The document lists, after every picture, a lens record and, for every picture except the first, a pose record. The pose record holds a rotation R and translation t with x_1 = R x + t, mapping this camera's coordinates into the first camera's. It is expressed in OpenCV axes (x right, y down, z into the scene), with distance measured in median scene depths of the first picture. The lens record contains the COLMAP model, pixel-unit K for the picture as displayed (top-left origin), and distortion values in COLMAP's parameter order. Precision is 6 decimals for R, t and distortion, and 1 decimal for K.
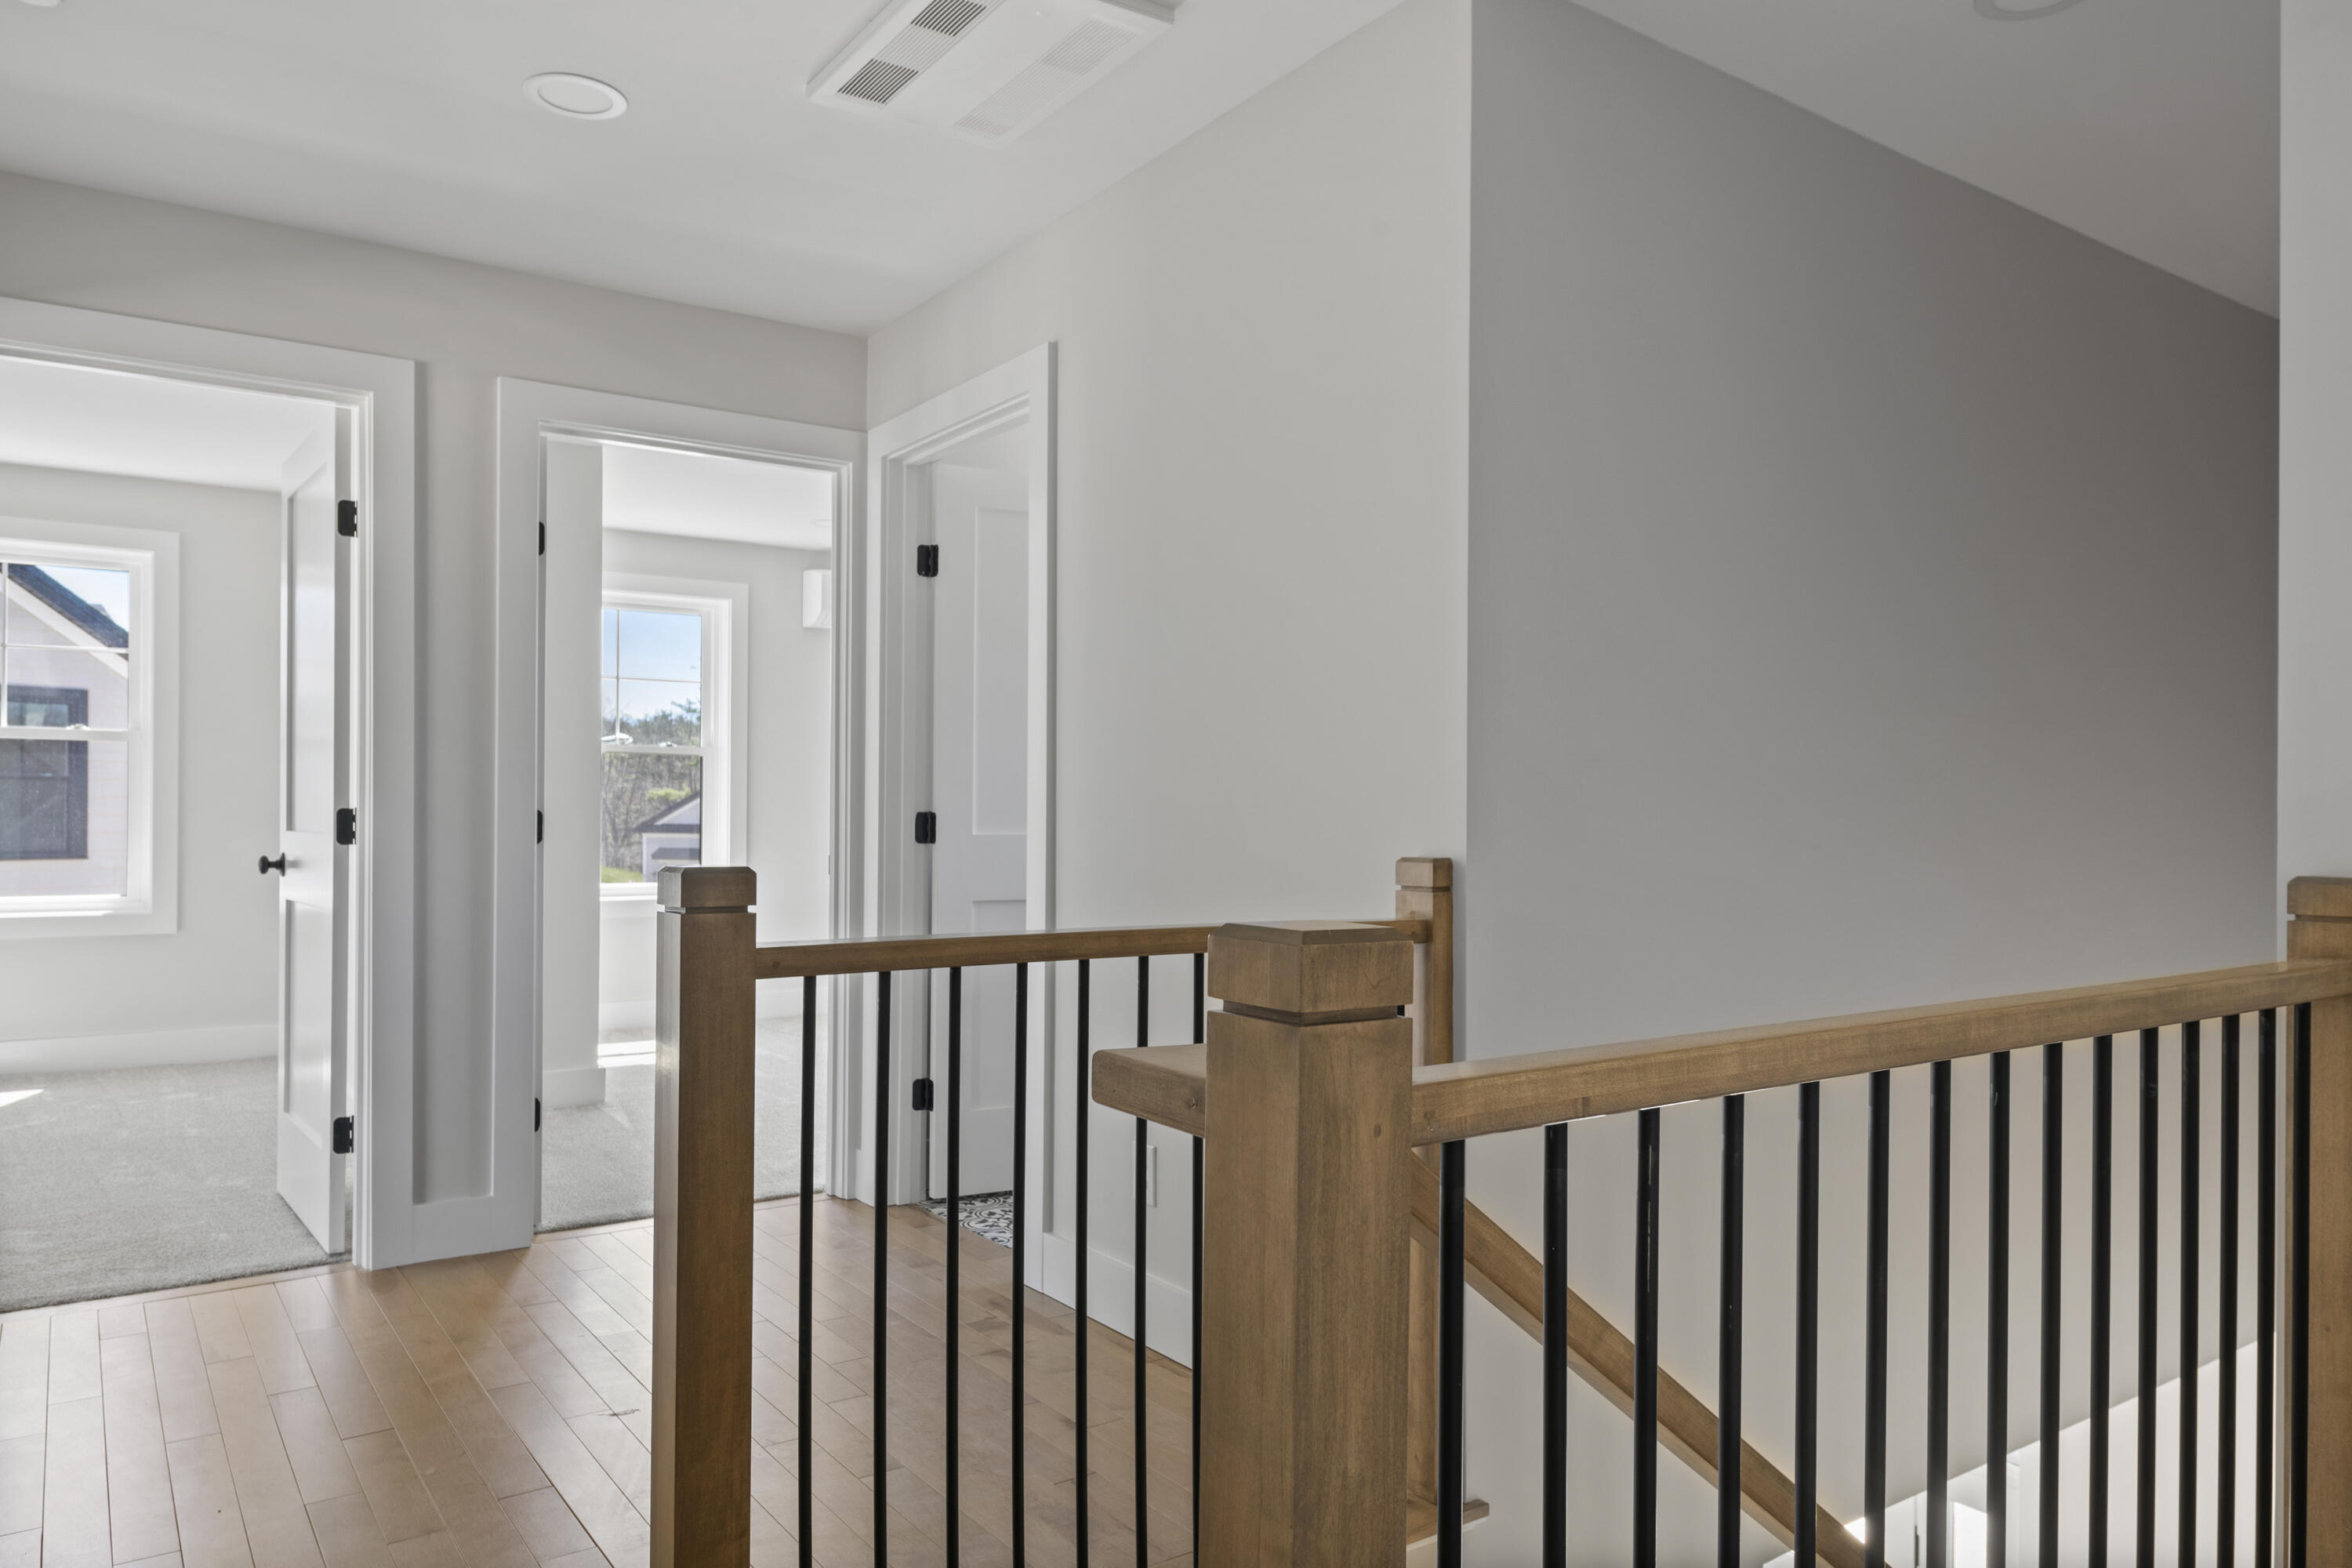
lens RADIAL K [[1554.0, 0, 1176.0], [0, 1554.0, 784.0], [0, 0, 1]] dist [-0.001108, -0.000132]
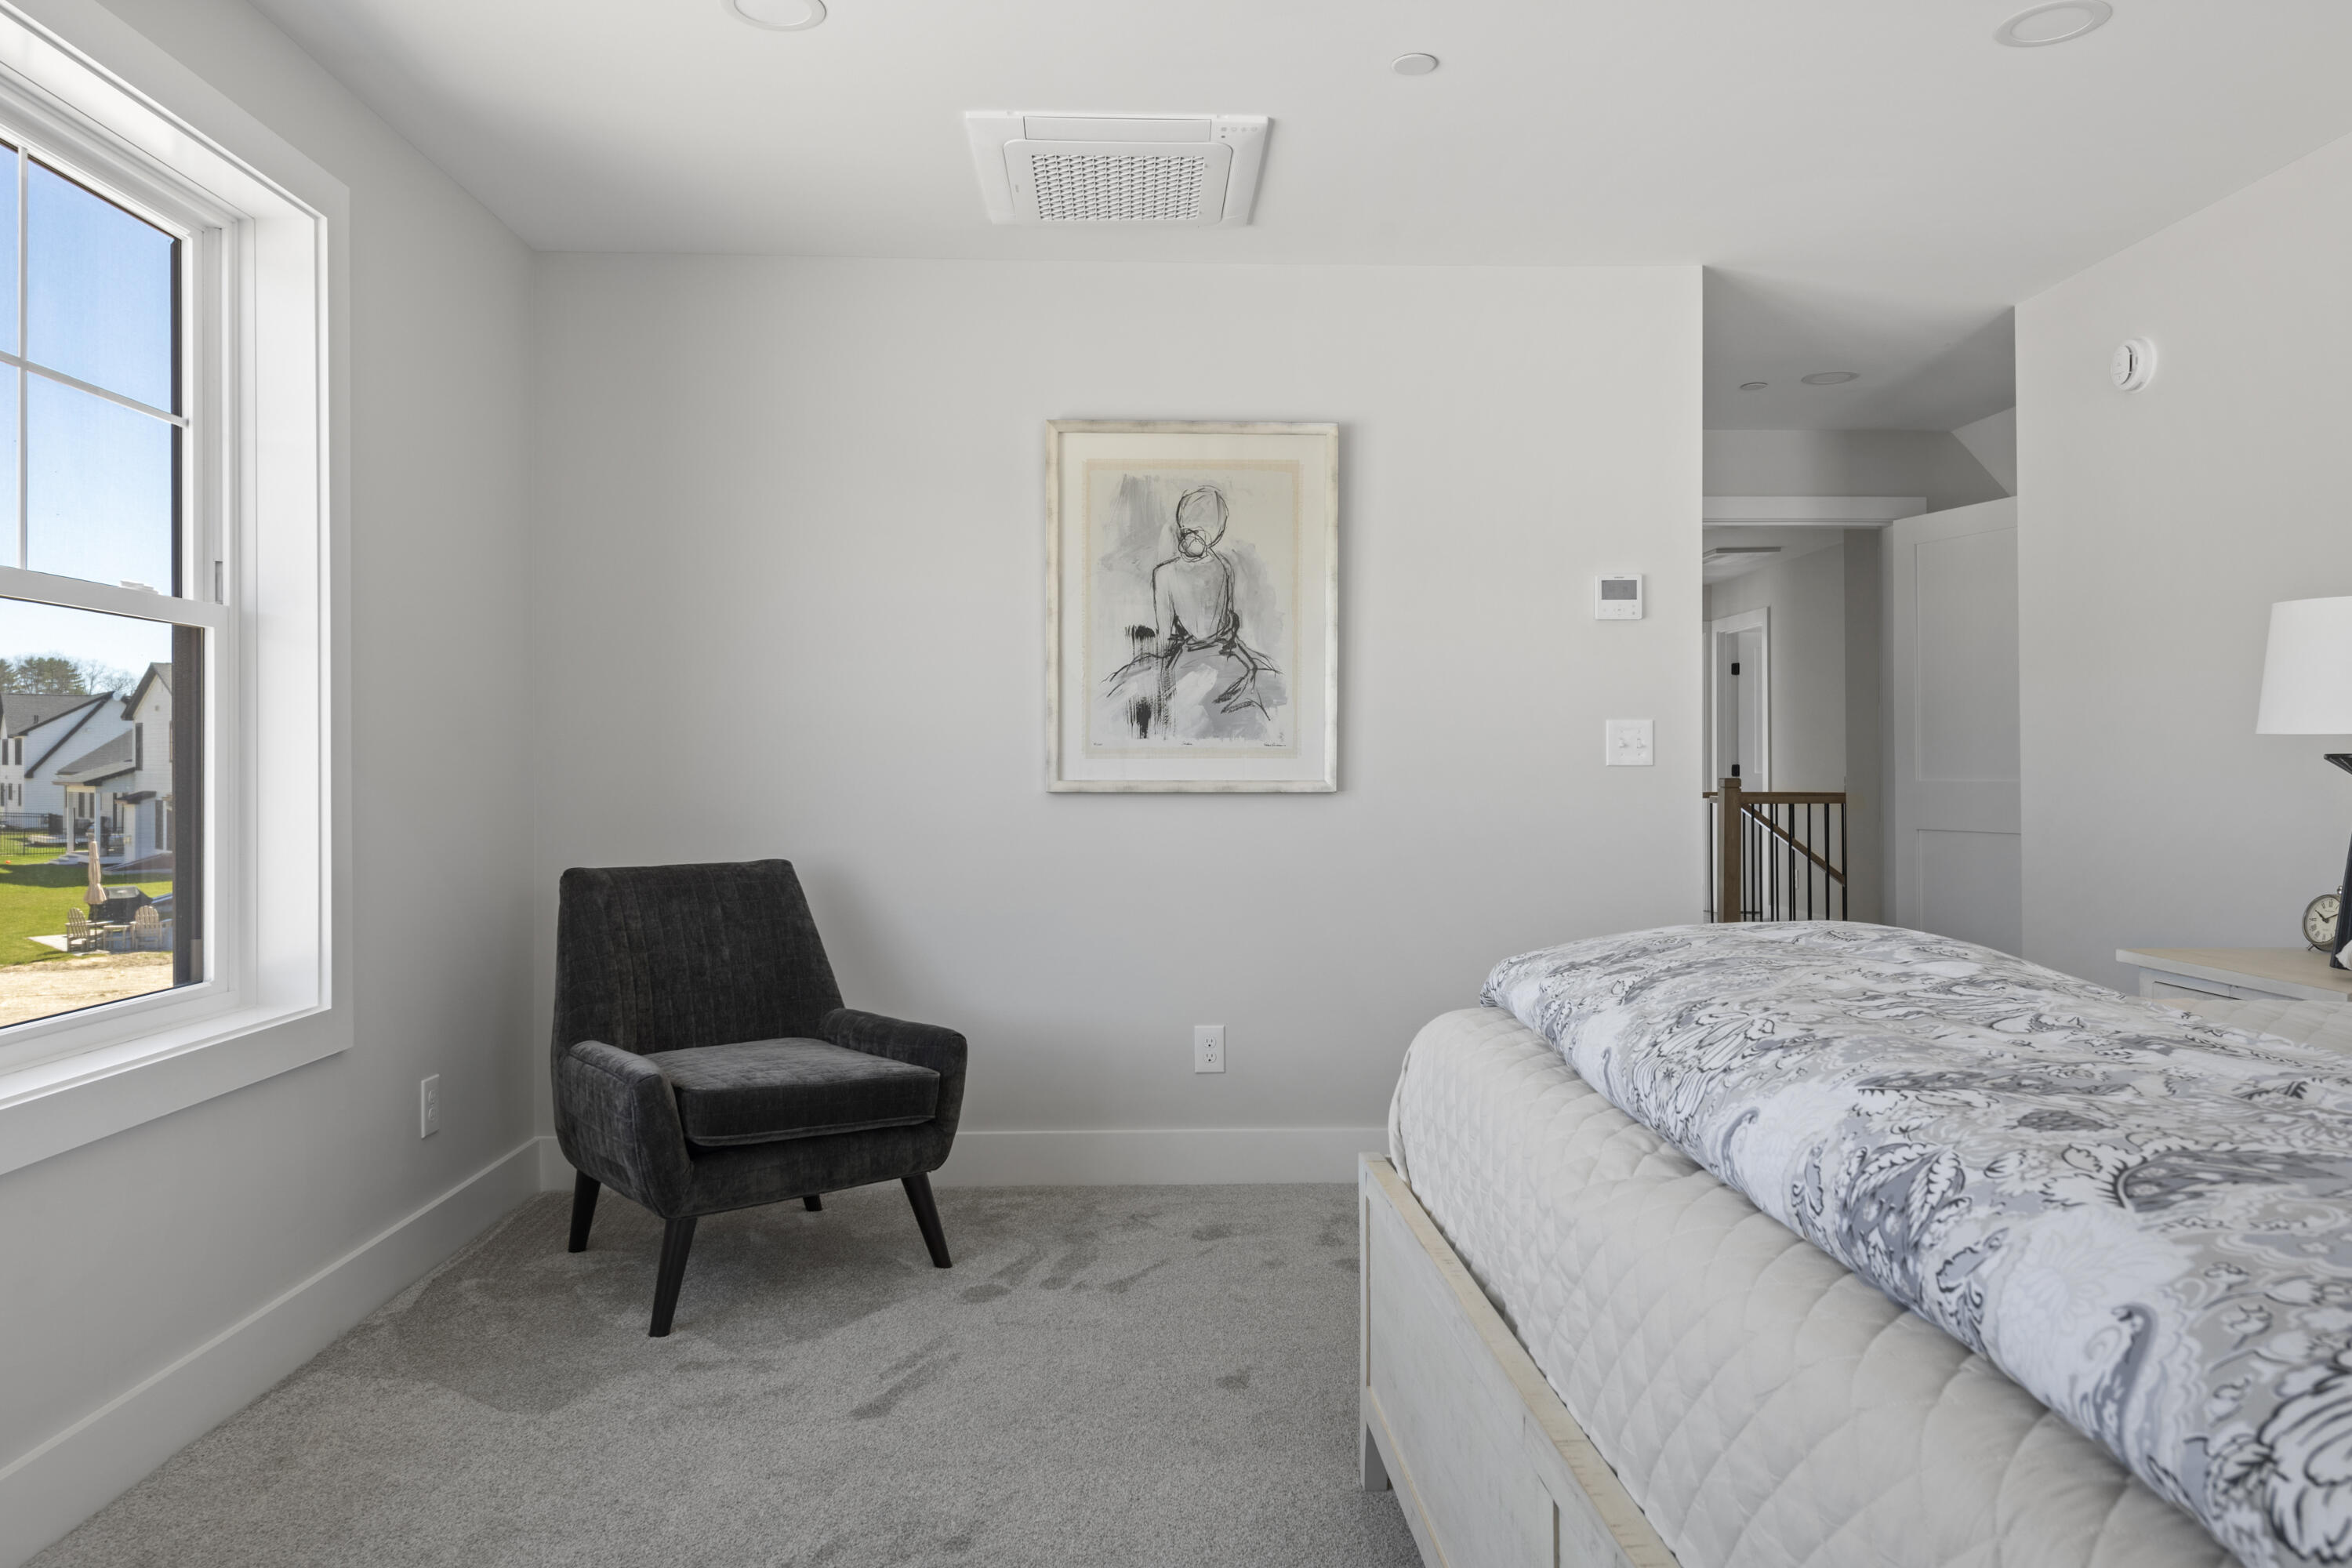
lens RADIAL K [[1554.0, 0, 1176.0], [0, 1554.0, 784.0], [0, 0, 1]] dist [-0.001108, -0.000132]
pose [[0.834186, -0.003130, -0.551475, 1.615219], [0.019259, 0.999539, 0.023459, -0.087733], [0.551147, -0.030190, 0.833862, -5.576628]]
